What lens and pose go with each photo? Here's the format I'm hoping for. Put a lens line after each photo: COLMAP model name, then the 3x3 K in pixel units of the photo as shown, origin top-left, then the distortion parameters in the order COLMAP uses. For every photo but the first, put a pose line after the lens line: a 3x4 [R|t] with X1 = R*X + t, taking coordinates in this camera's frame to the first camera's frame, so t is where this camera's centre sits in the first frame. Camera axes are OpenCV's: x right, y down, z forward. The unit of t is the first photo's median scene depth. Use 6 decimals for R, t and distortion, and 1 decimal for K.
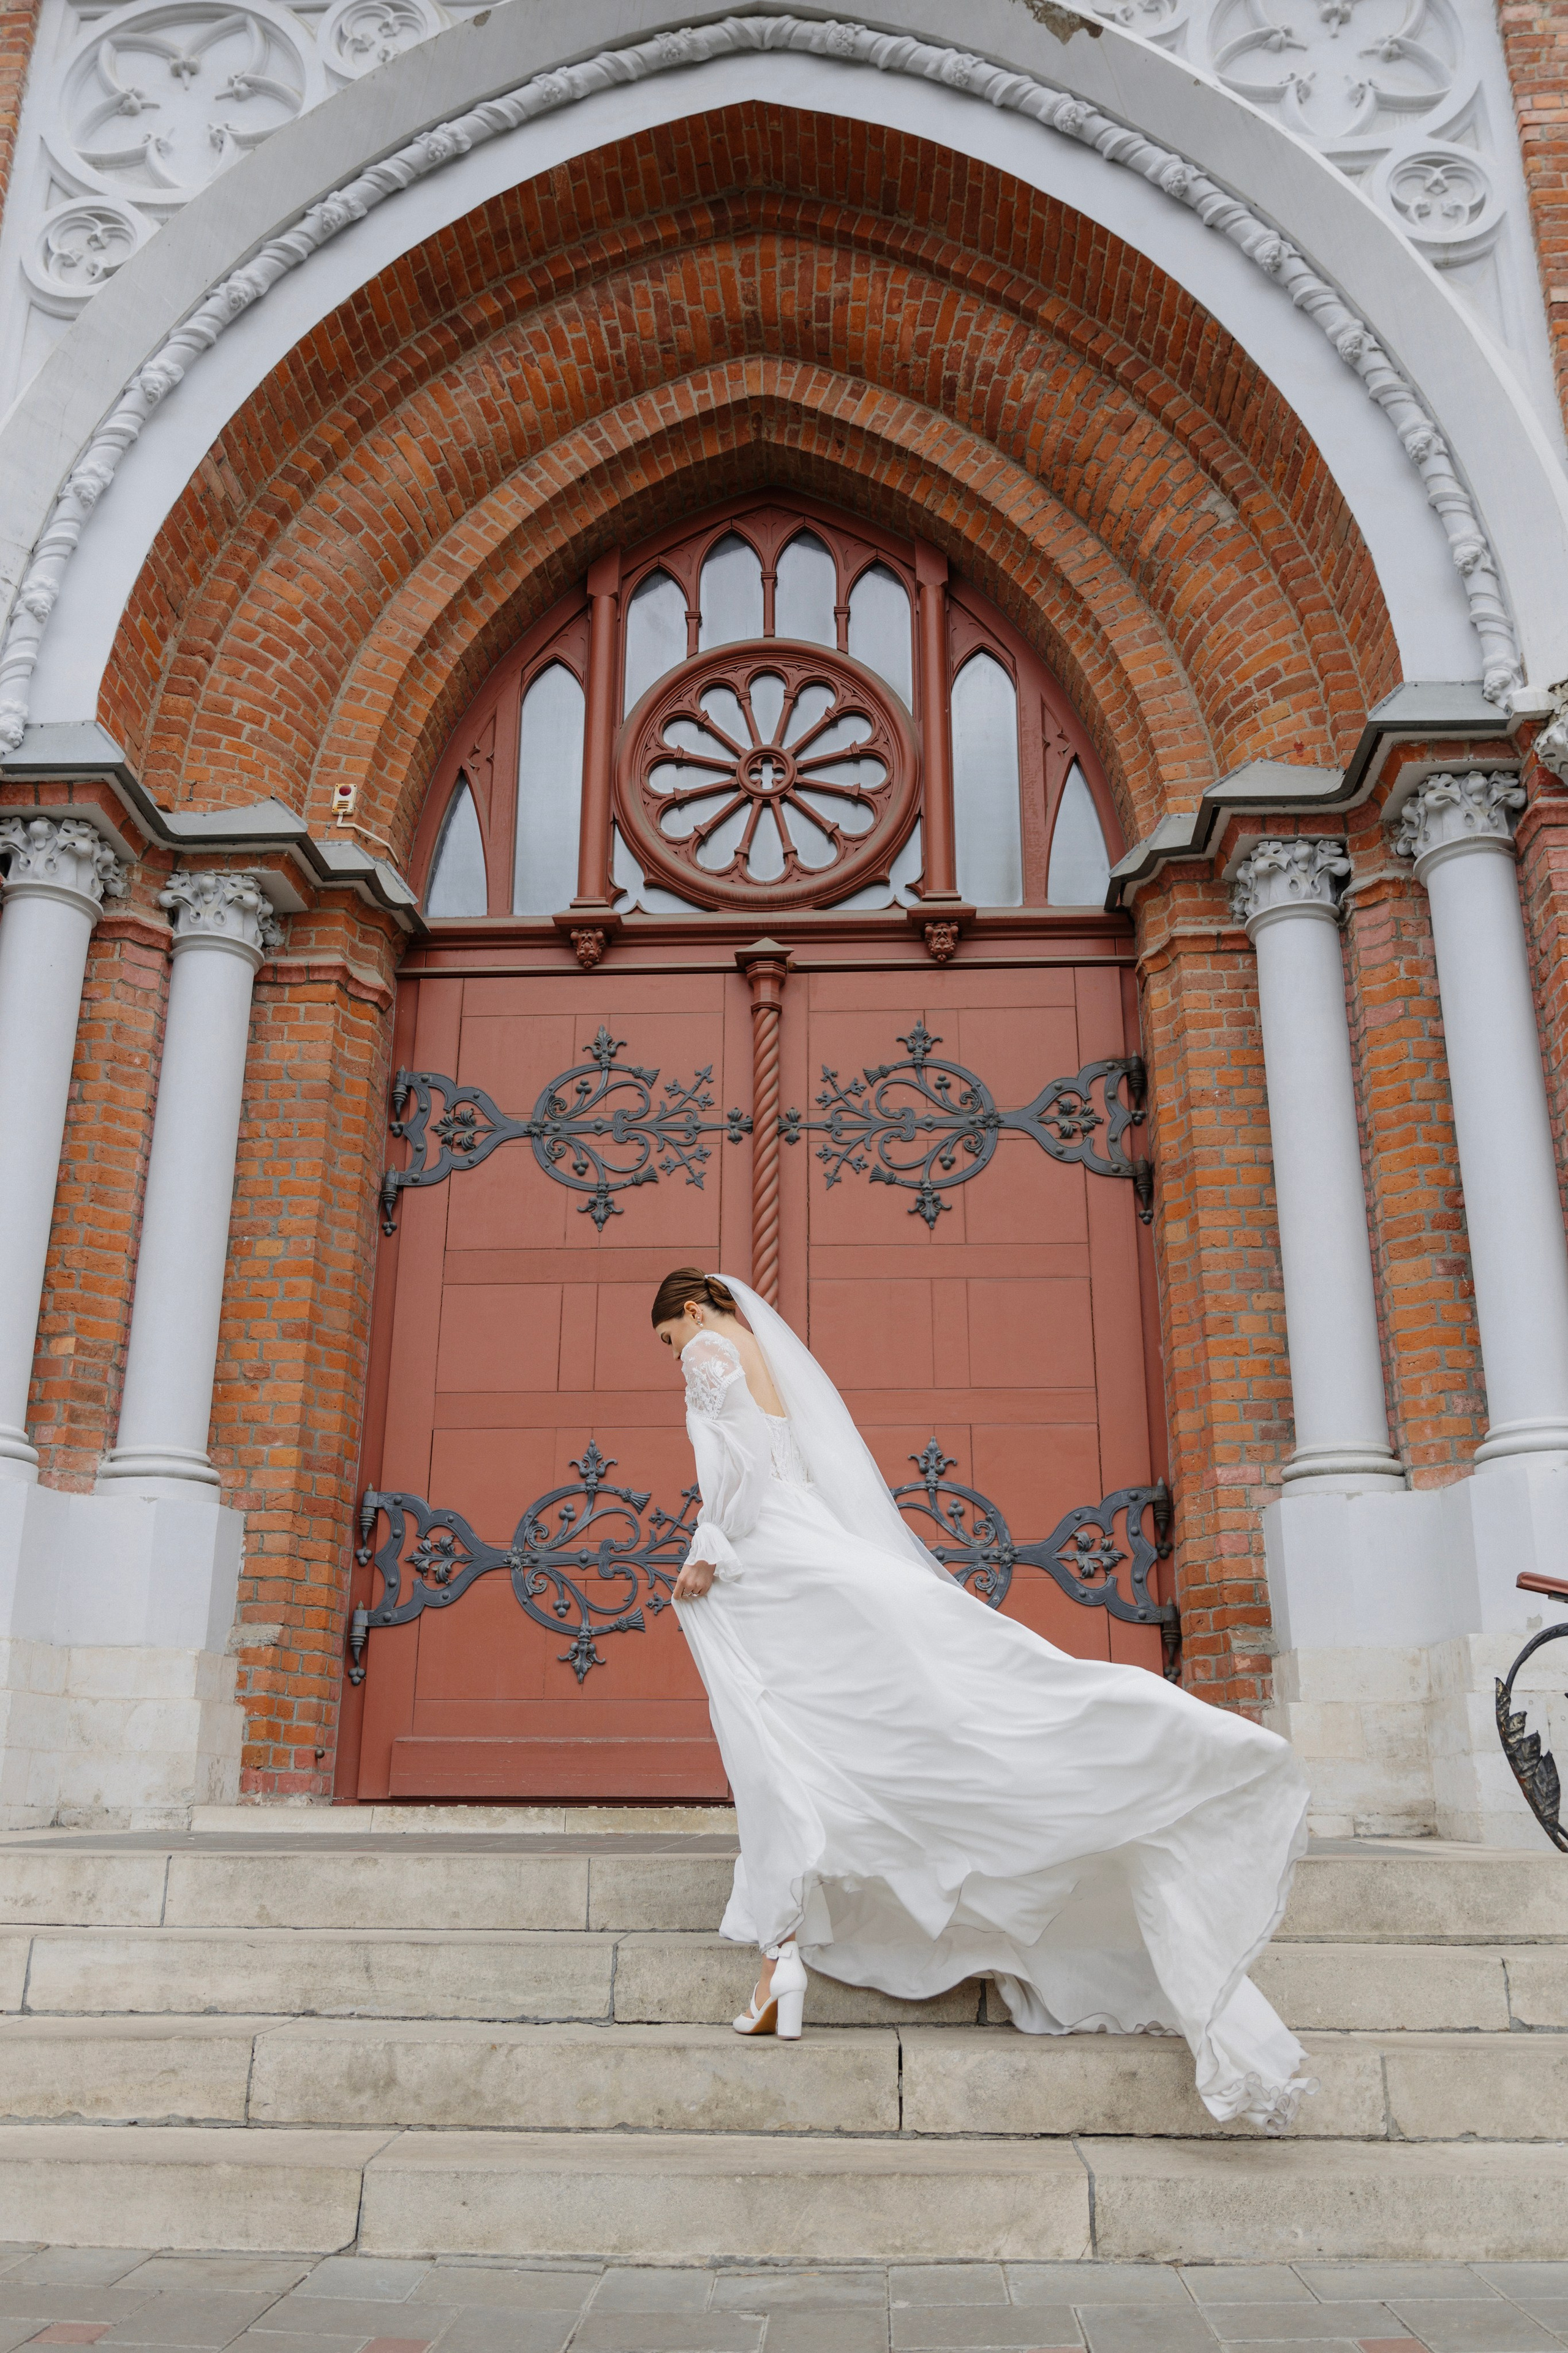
lens RADIAL K [[1819.0, 0, 799.6], [0, 1819.0, 1178.2], [0, 0, 1]] dist [0.014276, -0.004888]
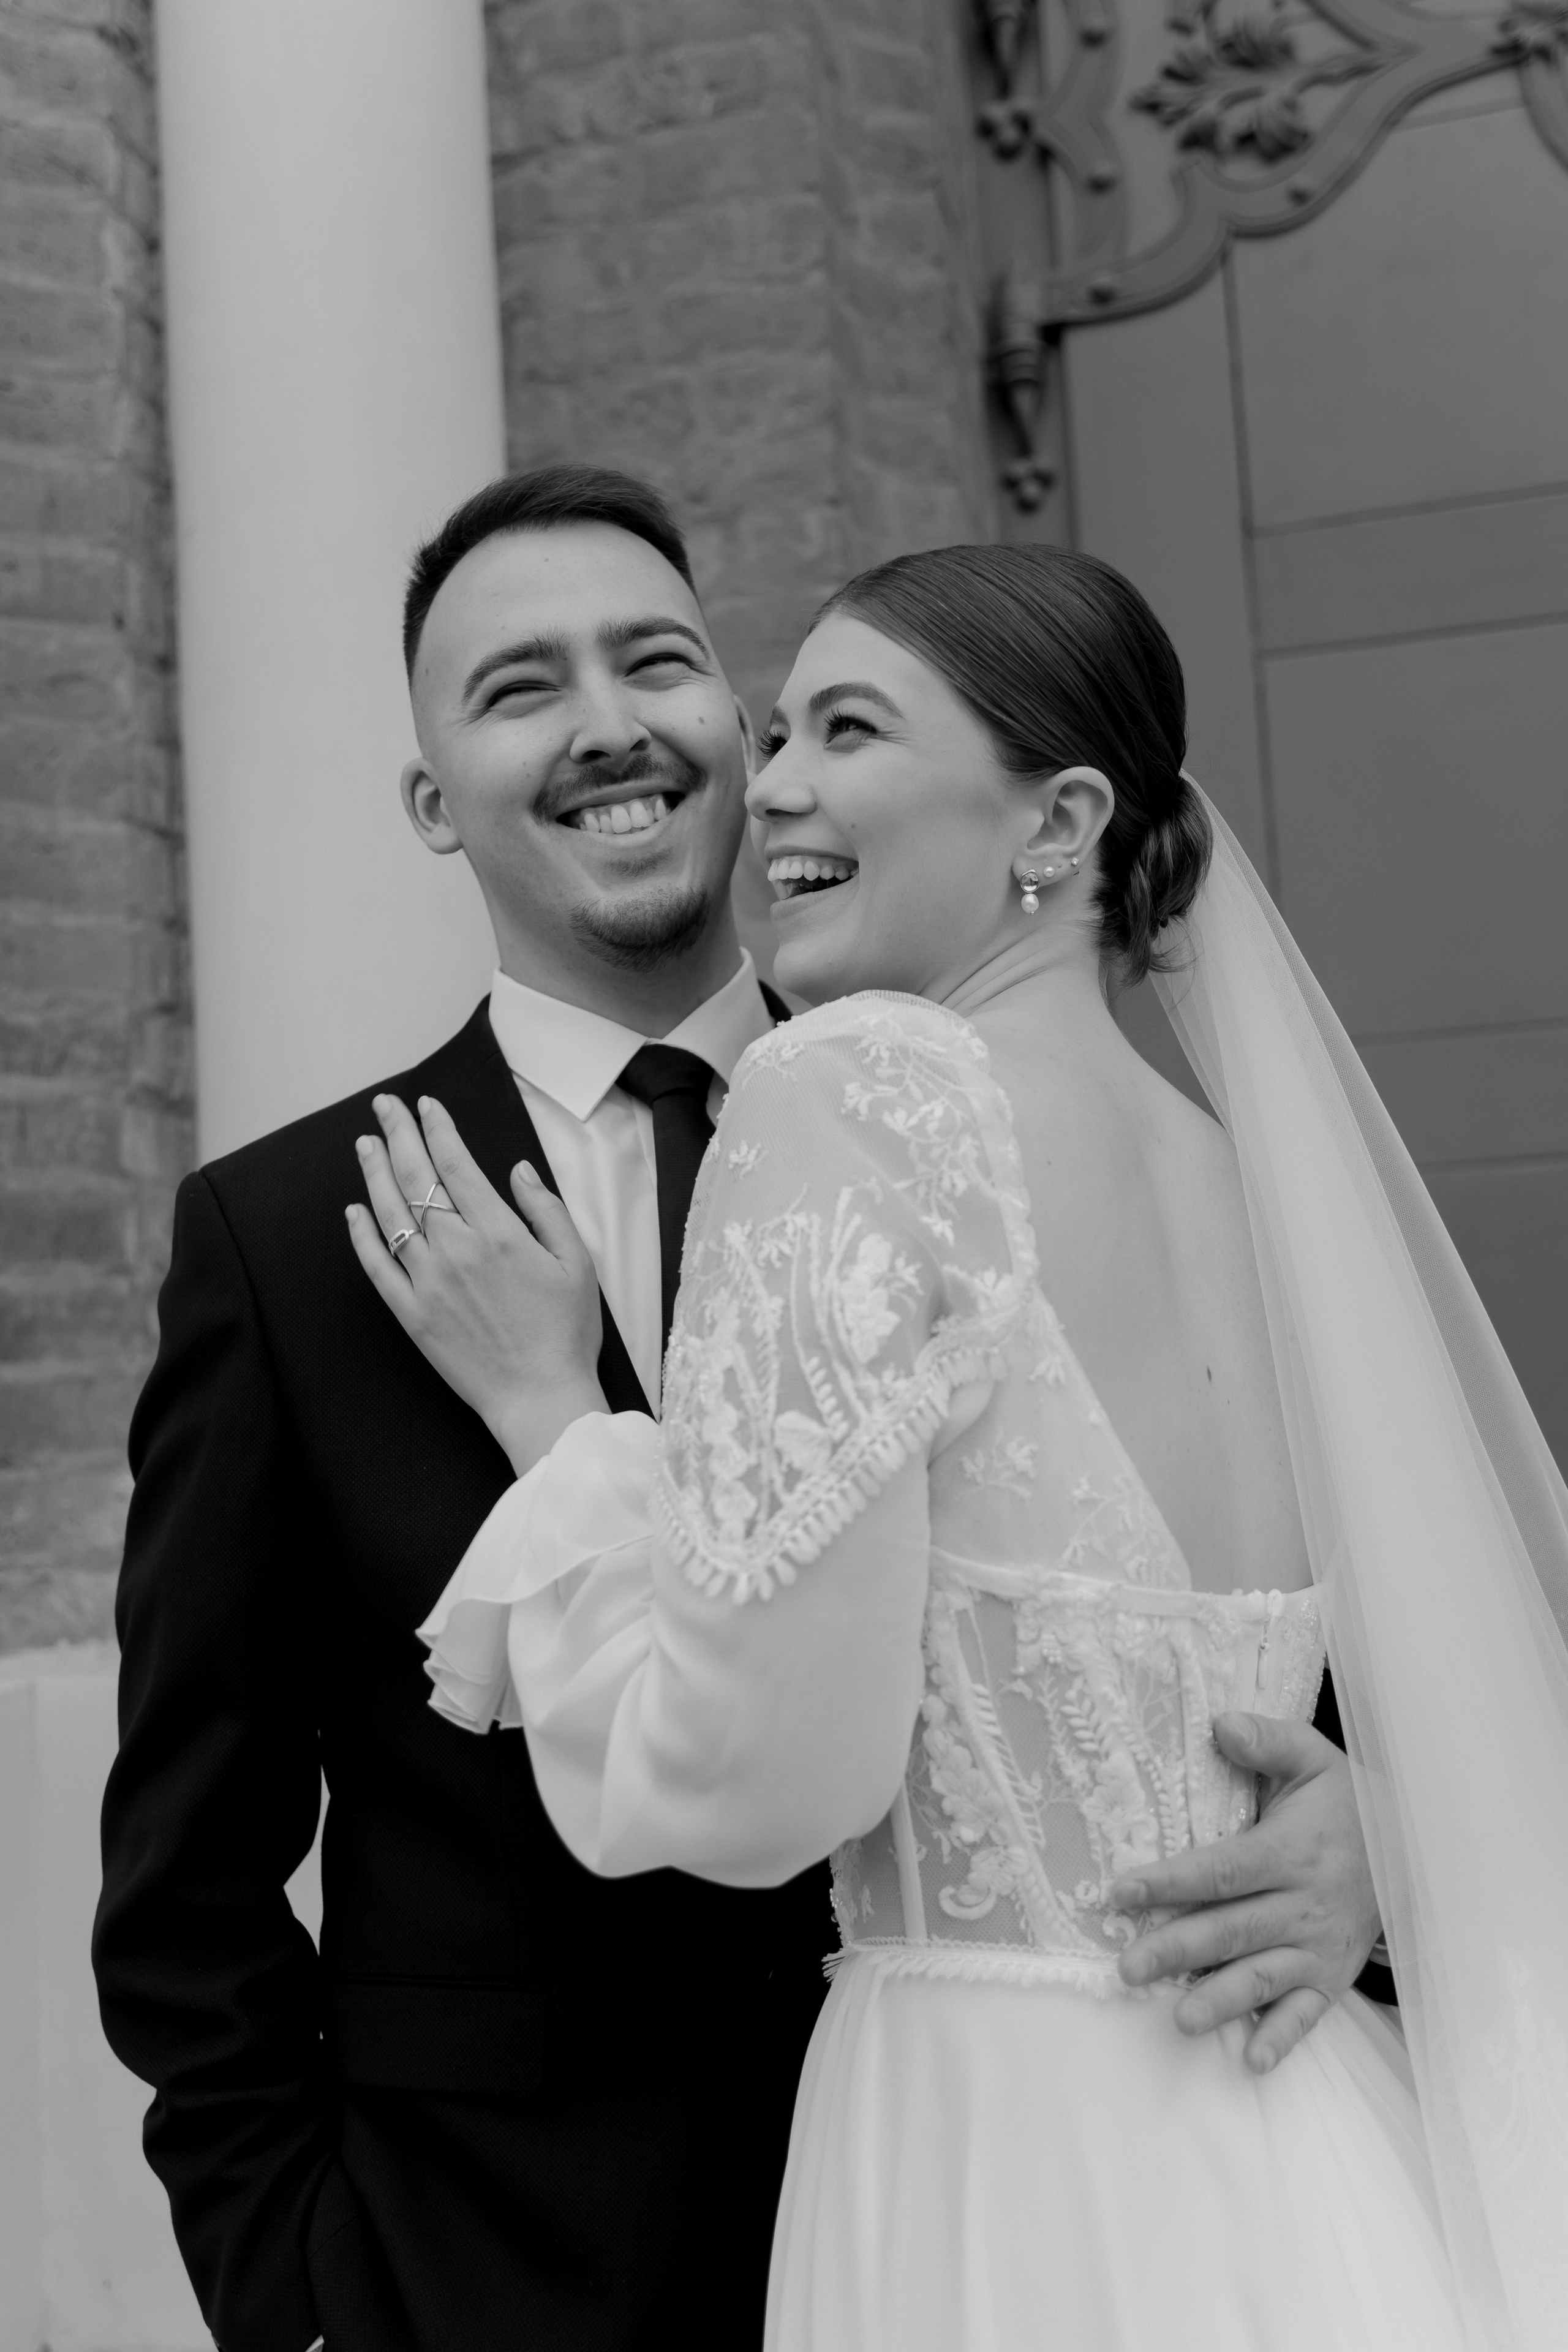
lens RADIAL K [[2380.9, 0, 783.3], [0, 2380.9, 1173.5], [0, 0, 1]] dist [0.041035, 0.000000]
pose [[0.979527, -0.071918, -0.188026, -0.201255], [0.114191, 0.967704, 0.224745, 0.043872], [0.165791, -0.241615, 0.956104, 0.609850]]
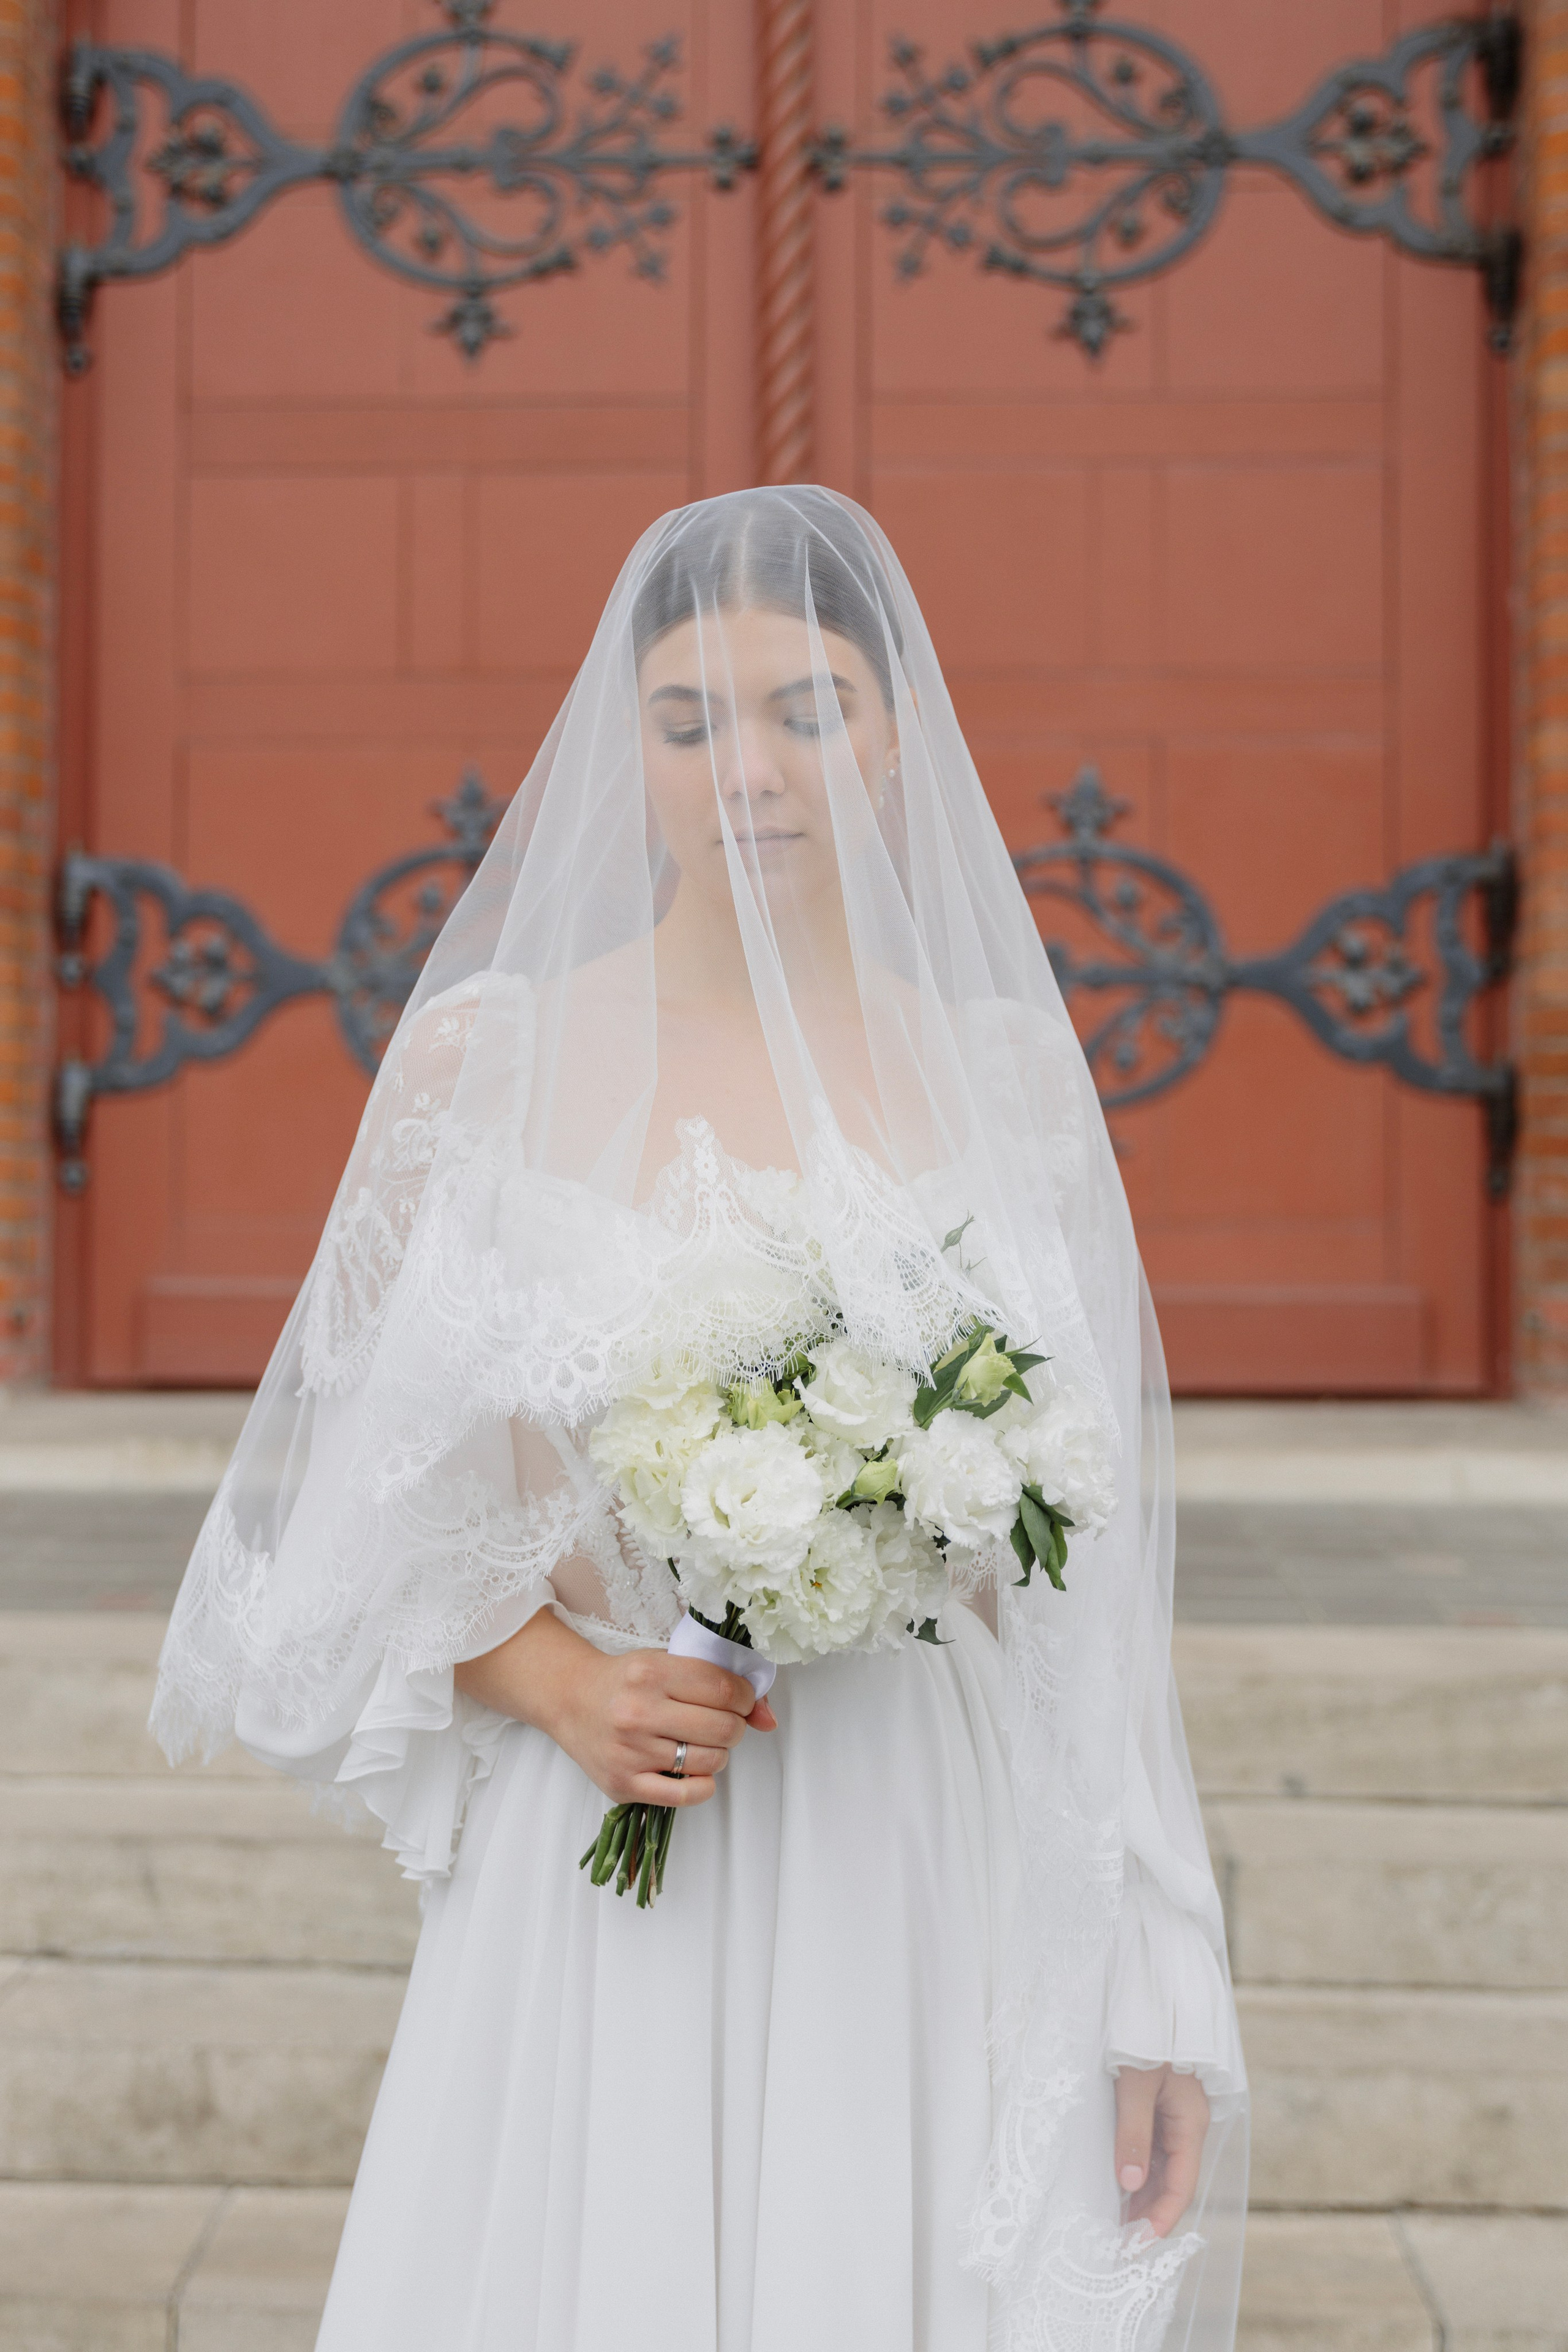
lens RADIAL K [[3191.3, 0, 769.0], [0, 3191.3, 1177.0], [0, 0, 1]] dist [0.010027, 0.000000]
pose [[0.999919, 0.004421, -0.011906, -0.010442], [-0.000644, 0.953898, 0.300130, -0.025378], [0.012684, -0.300098, 0.953824, 0.038029]]
